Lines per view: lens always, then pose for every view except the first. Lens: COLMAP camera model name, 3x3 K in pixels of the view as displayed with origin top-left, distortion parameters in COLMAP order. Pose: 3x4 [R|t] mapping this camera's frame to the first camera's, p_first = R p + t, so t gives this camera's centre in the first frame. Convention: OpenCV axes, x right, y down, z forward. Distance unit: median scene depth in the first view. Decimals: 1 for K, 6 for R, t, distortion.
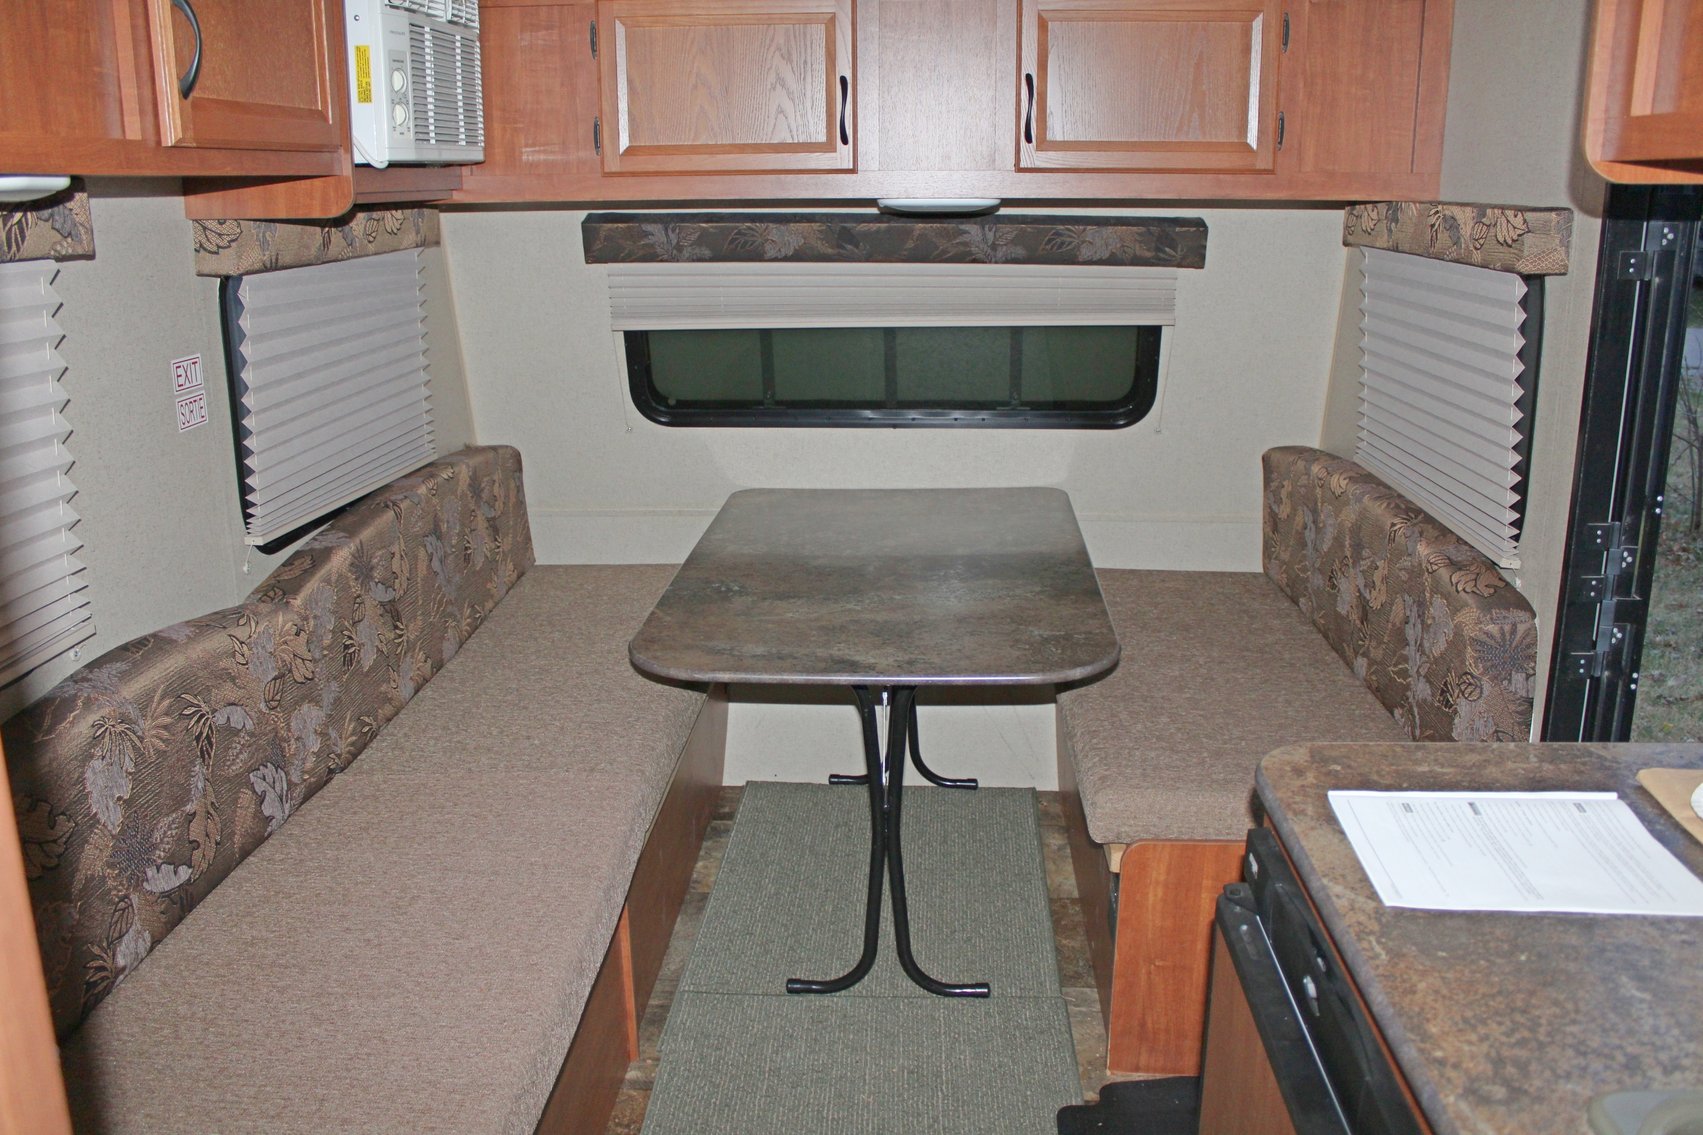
lens RADIAL K [[1399.3, 0, 851.5], [0, 1399.3, 567.5], [0, 0, 1]] dist [-0.102030, 0.009904]
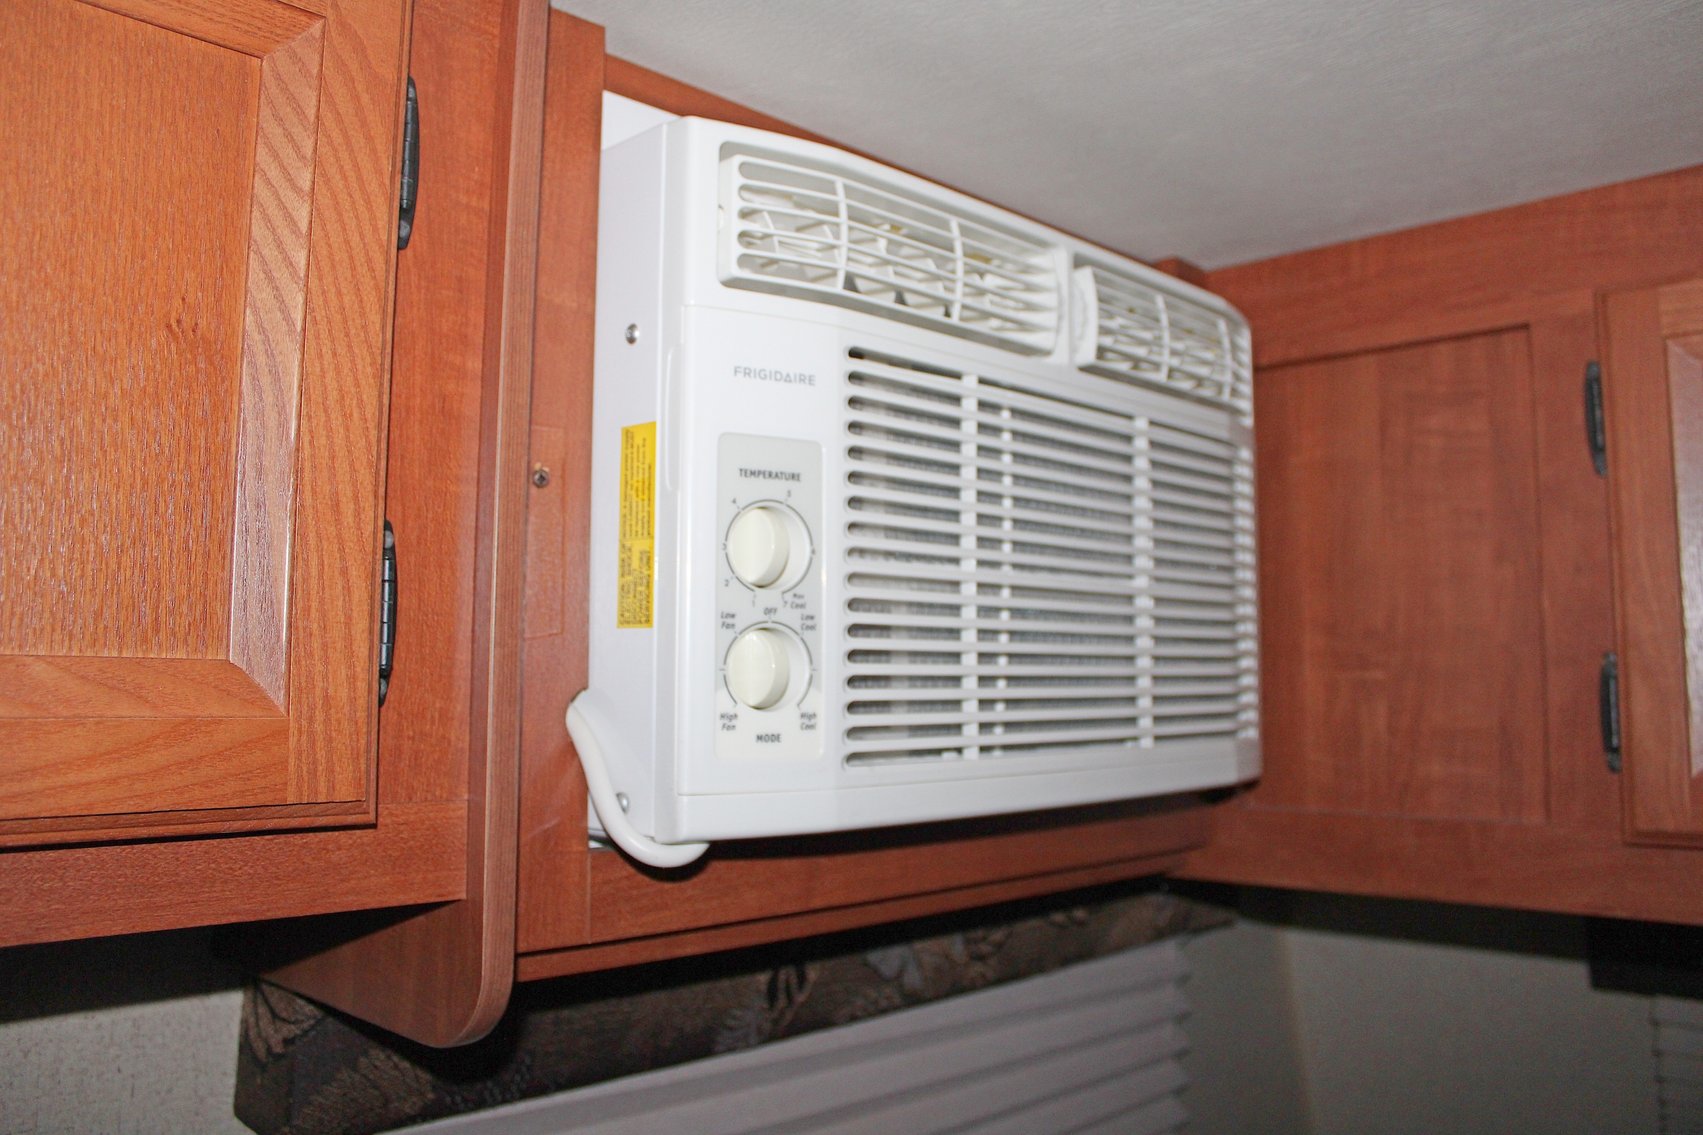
lens RADIAL K [[1399.3, 0, 851.5], [0, 1399.3, 567.5], [0, 0, 1]] dist [-0.102030, 0.009904]
pose [[0.760914, -0.062606, -0.645825, -0.118906], [-0.171133, 0.940728, -0.292822, -0.230906], [0.625878, 0.333334, 0.705099, 0.689062]]
